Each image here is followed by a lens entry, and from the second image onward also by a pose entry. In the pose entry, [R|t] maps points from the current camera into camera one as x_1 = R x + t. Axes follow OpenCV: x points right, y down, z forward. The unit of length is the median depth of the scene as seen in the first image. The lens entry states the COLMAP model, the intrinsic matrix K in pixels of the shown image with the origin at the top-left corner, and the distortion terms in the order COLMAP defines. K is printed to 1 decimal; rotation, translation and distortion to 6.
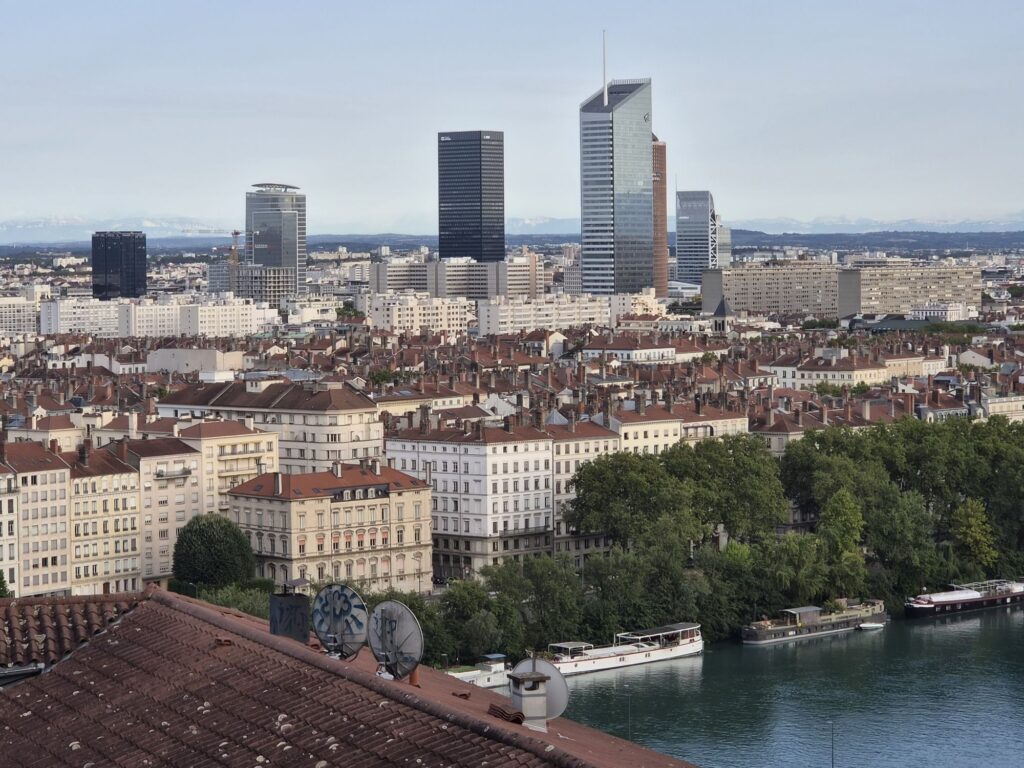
lens RADIAL K [[2786.7, 0, 512.0], [0, 2786.7, 384.0], [0, 0, 1]] dist [-1.027328, 12.699521]
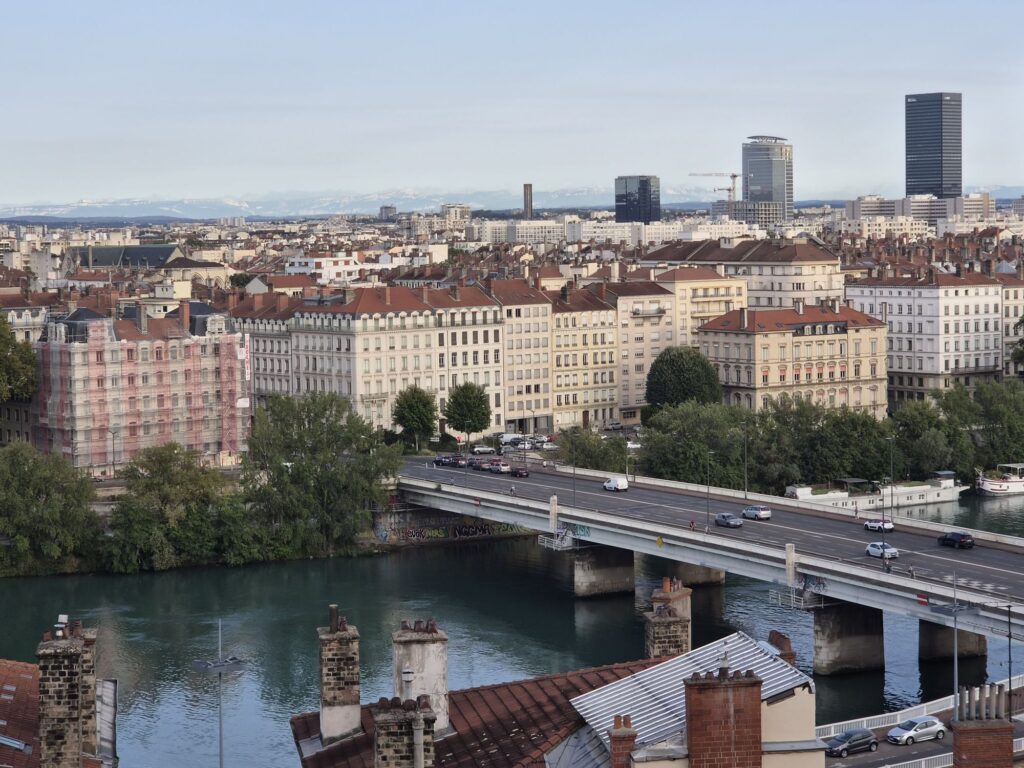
lens RADIAL K [[1903.3, 0, 512.0], [0, 1903.3, 384.0], [0, 0, 1]] dist [-0.238776, 2.081769]
pose [[0.971454, 0.004923, -0.237175, 0.004143], [-0.008689, 0.999852, -0.014835, 0.072010], [0.237067, 0.016473, 0.971354, 0.245233]]
